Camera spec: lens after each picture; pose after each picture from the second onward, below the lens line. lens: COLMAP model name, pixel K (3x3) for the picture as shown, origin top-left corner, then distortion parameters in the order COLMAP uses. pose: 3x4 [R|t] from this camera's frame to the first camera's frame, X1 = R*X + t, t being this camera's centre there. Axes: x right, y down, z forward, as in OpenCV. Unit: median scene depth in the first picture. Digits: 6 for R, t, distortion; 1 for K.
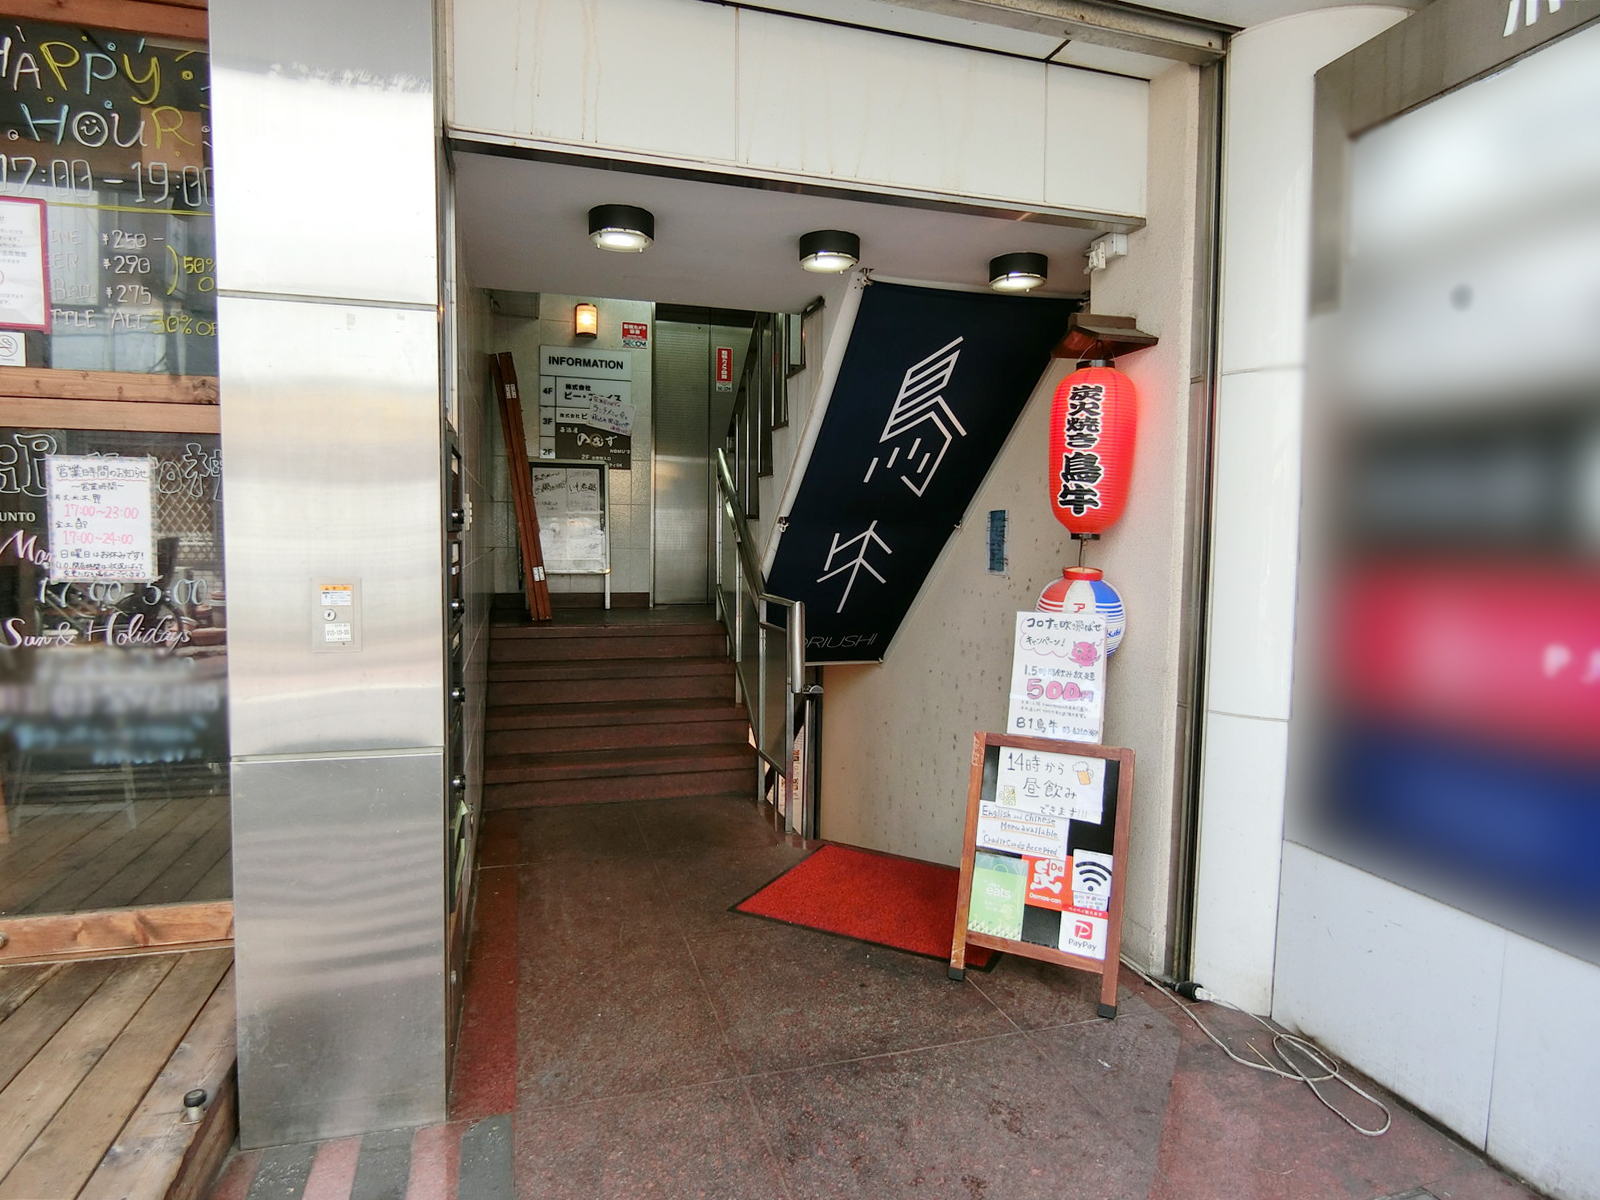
lens RADIAL K [[897.3, 0, 800.0], [0, 897.3, 600.0], [0, 0, 1]] dist [-0.000848, -0.000035]
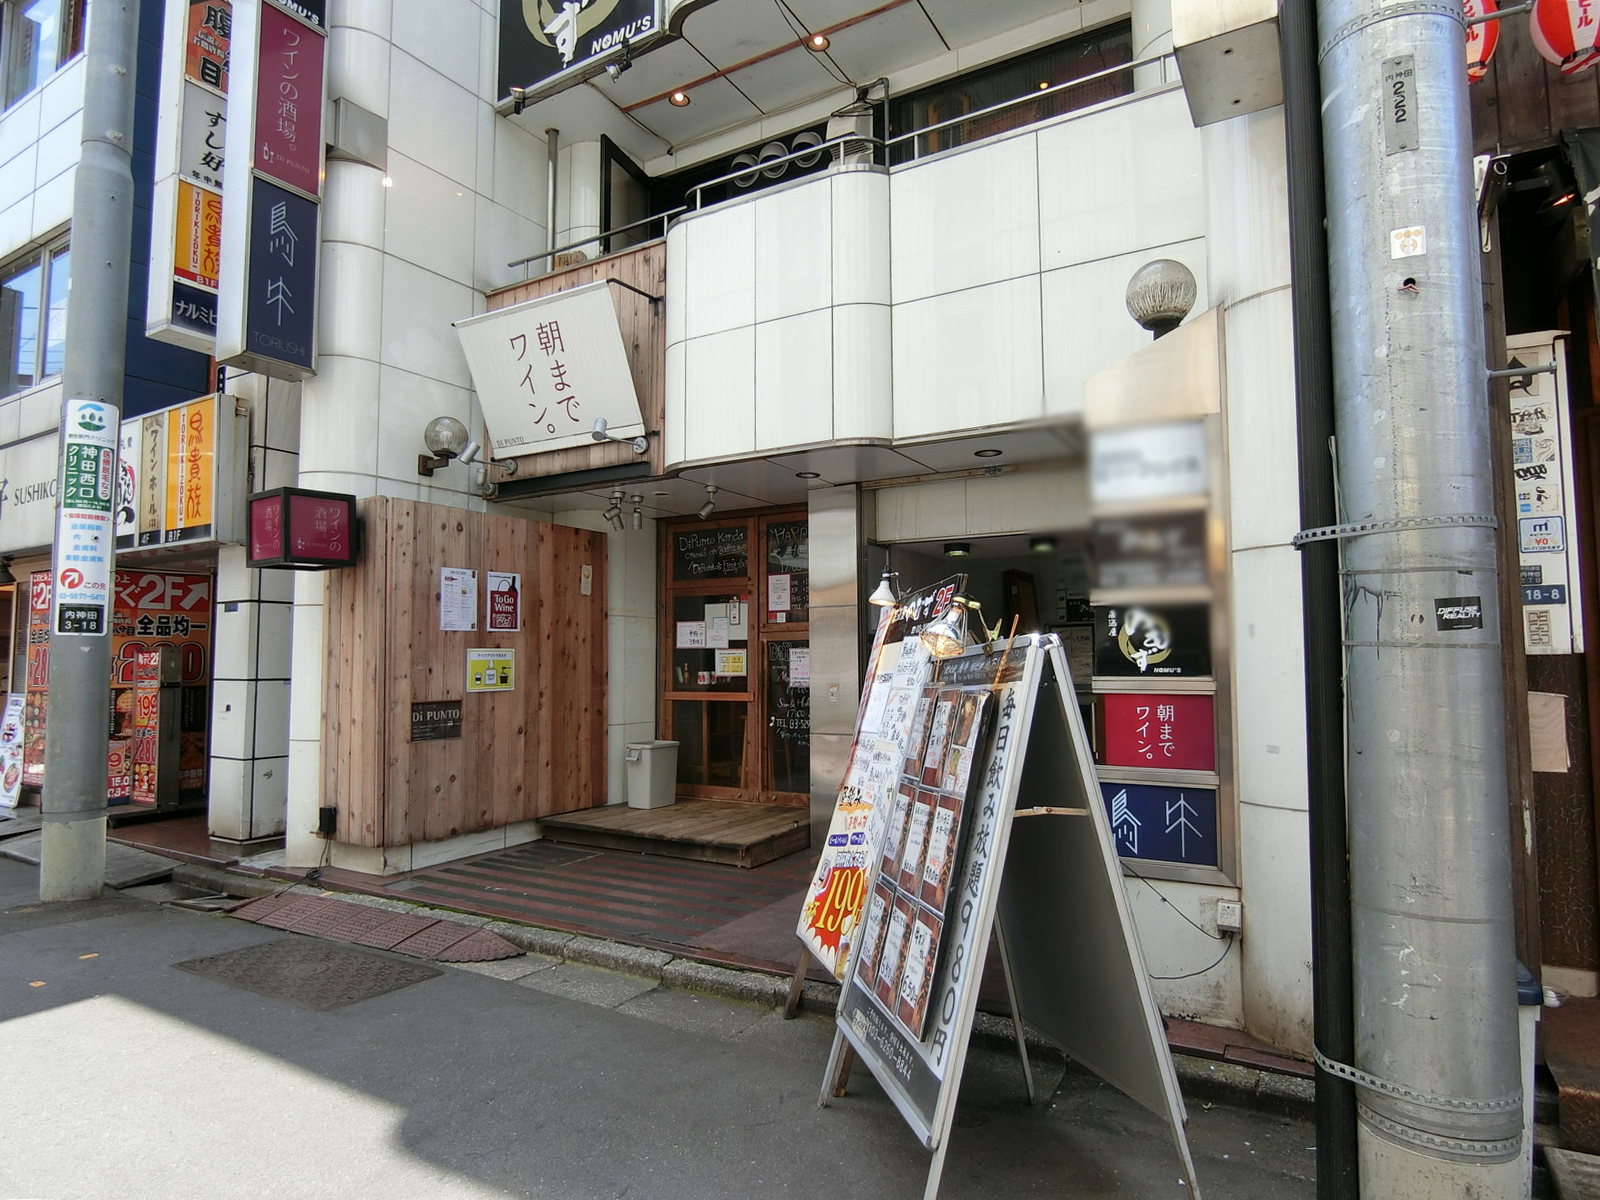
lens RADIAL K [[897.3, 0, 800.0], [0, 897.3, 600.0], [0, 0, 1]] dist [-0.000848, -0.000035]
pose [[0.681785, -0.071250, -0.728075, 1.576126], [-0.037389, 0.990551, -0.131948, 0.094892], [0.730596, 0.117182, 0.672679, -1.195655]]
